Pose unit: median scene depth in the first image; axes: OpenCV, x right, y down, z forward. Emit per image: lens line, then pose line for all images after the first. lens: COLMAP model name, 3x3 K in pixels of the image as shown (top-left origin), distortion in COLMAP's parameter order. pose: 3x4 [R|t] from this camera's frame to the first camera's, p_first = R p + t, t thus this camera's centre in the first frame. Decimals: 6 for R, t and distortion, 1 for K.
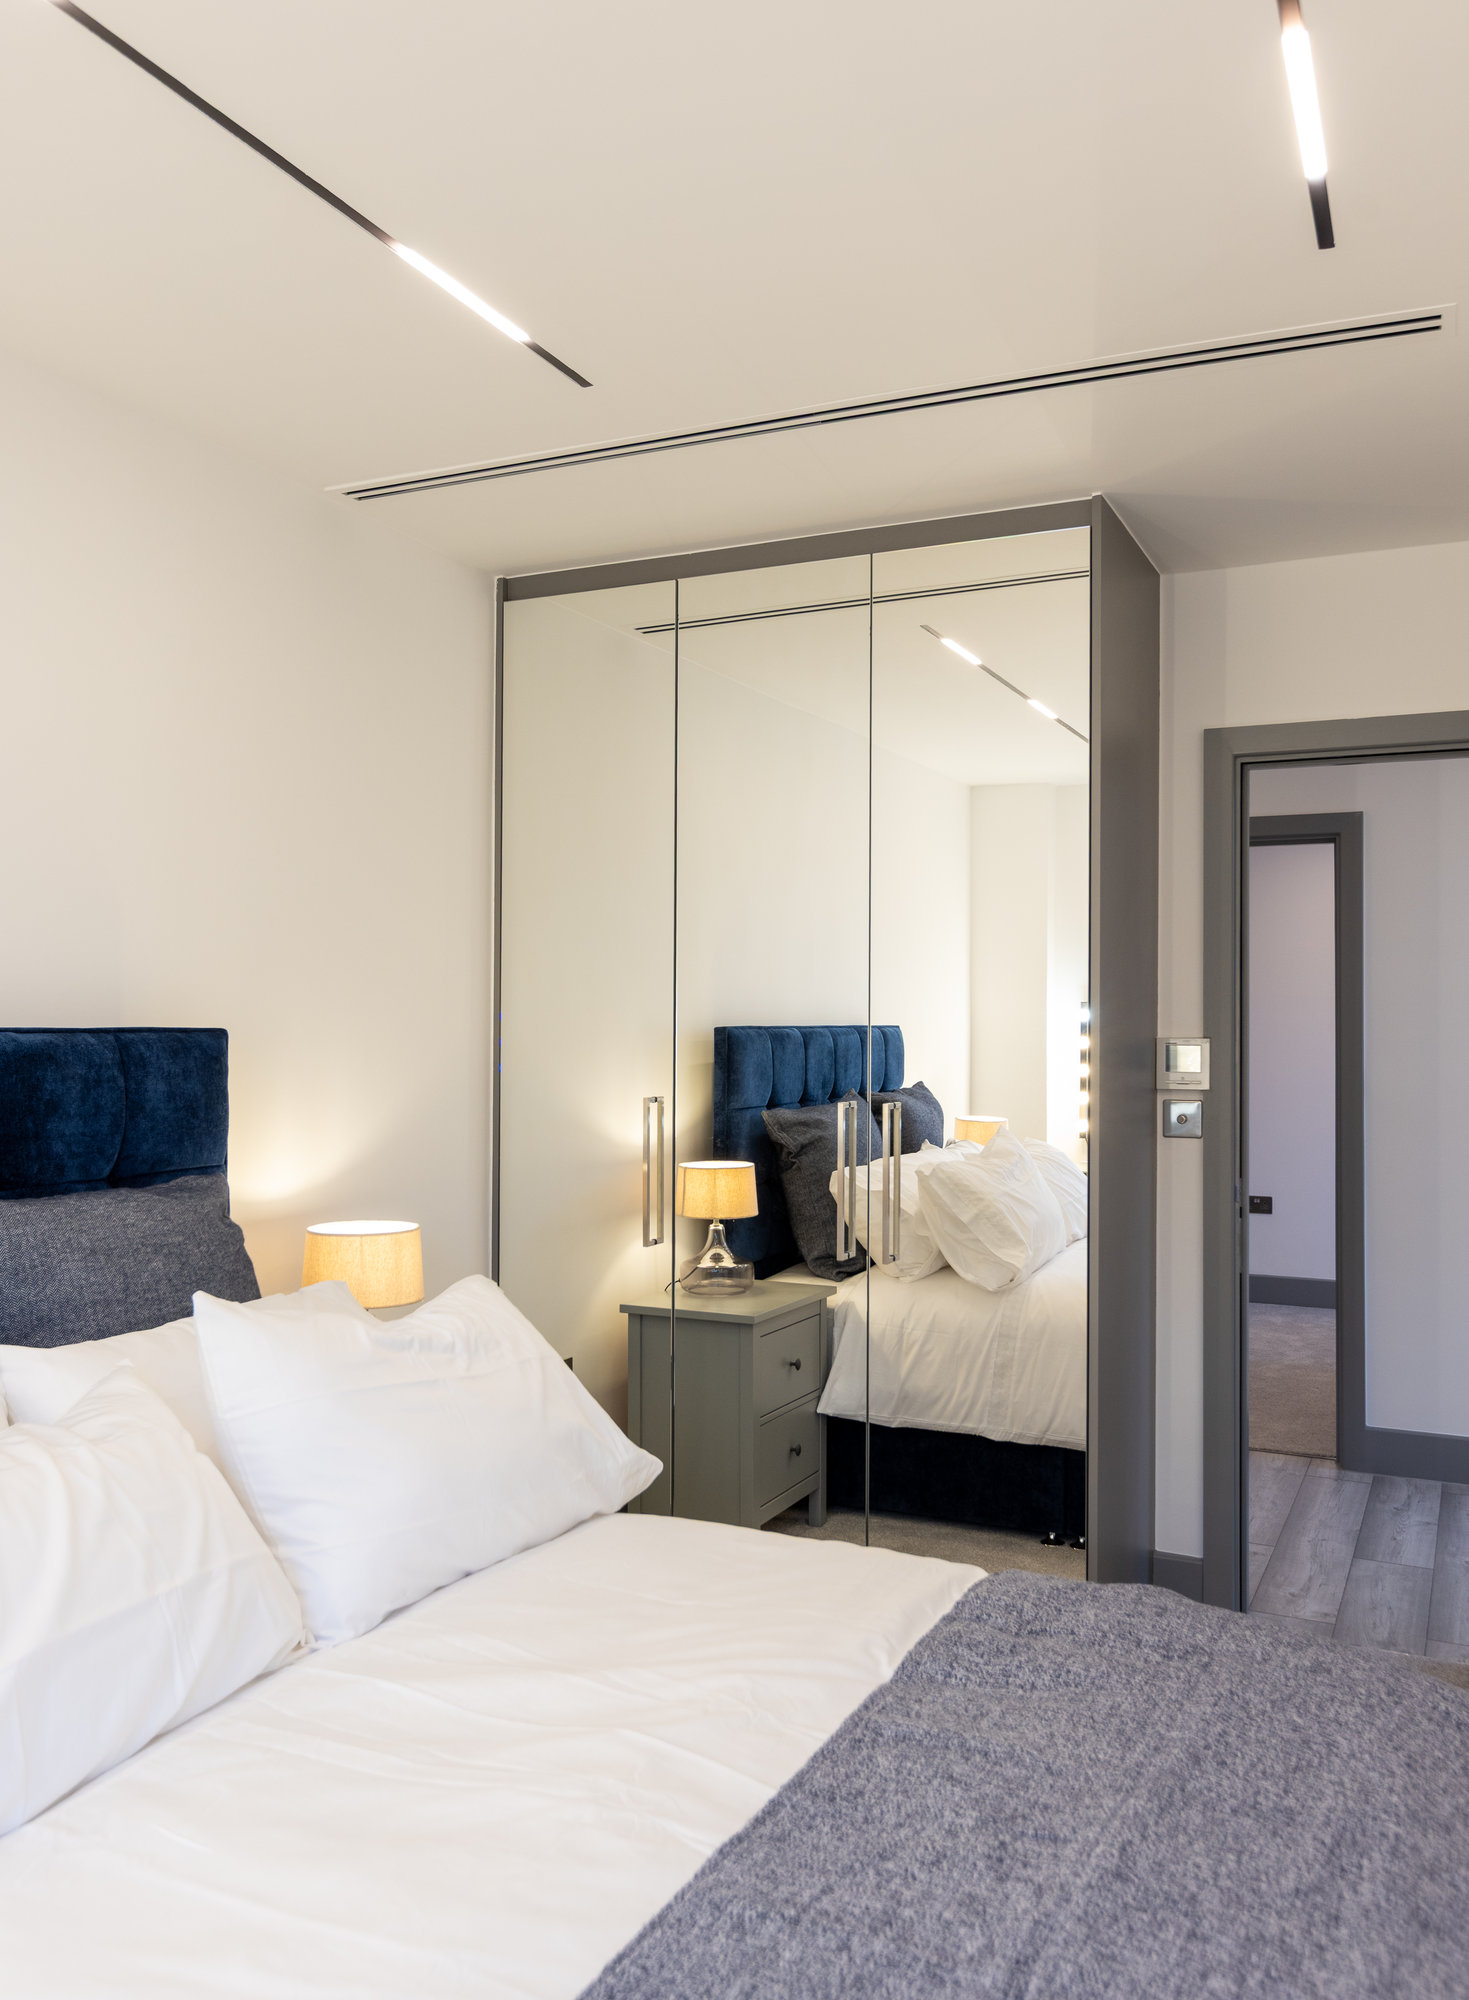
lens RADIAL K [[3559.8, 0, 734.9], [0, 3559.8, 998.4], [0, 0, 1]] dist [-0.001782, 0.000000]
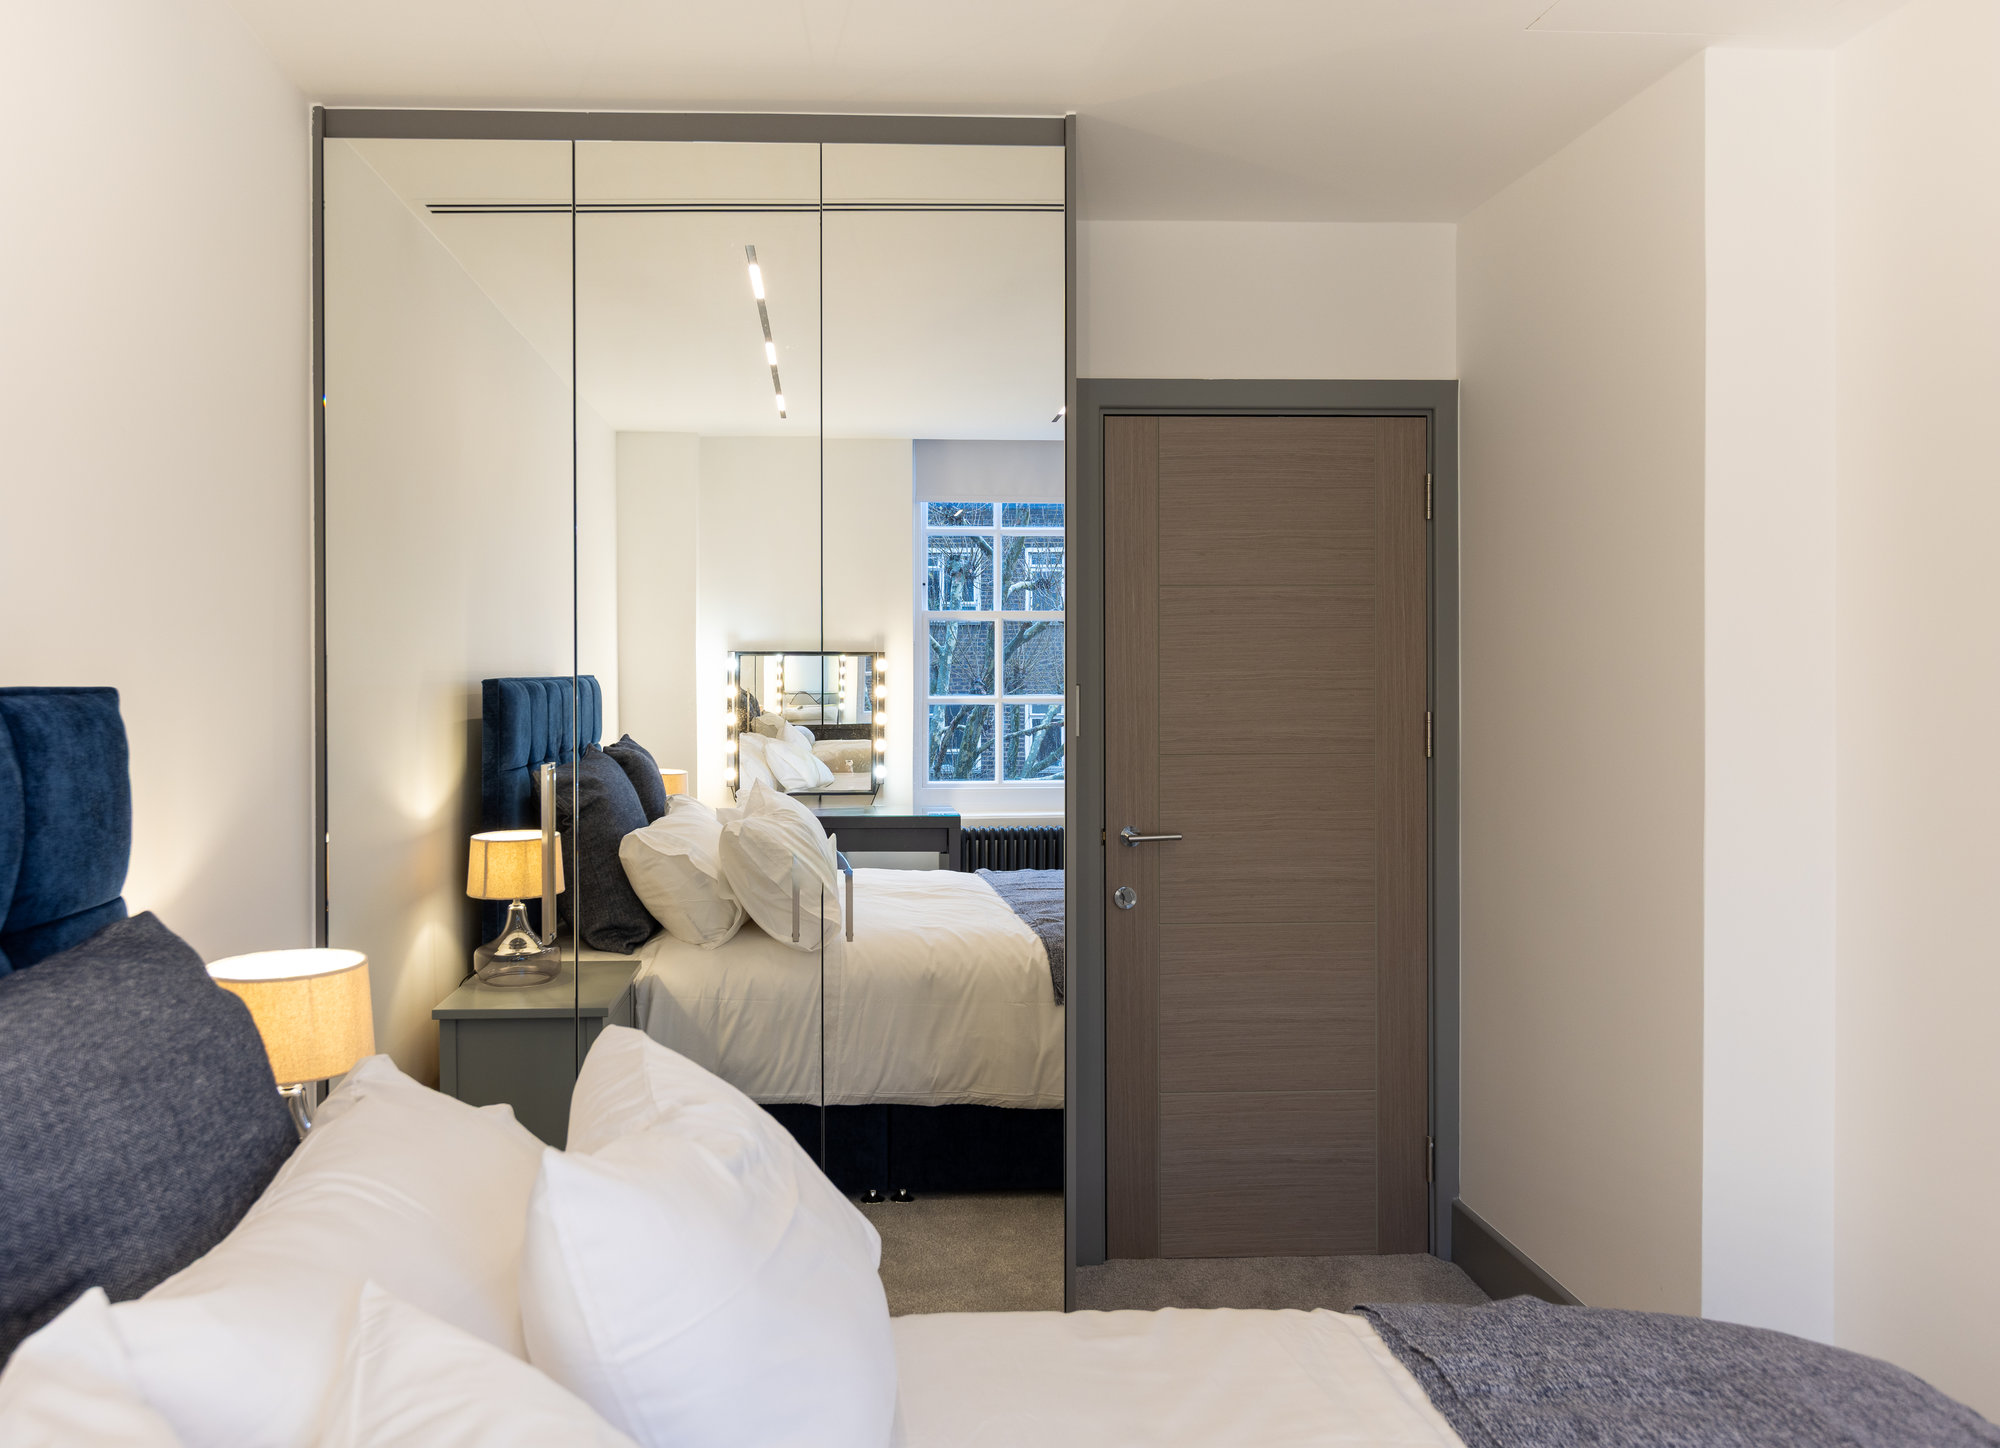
lens RADIAL K [[1956.8, 0, 994.5], [0, 1956.8, 712.5], [0, 0, 1]] dist [-0.004107, 0.000000]
pose [[0.735692, -0.019423, 0.677038, -0.249791], [0.000058, 0.999591, 0.028613, 0.002547], [-0.677316, -0.021011, 0.735392, 0.581670]]
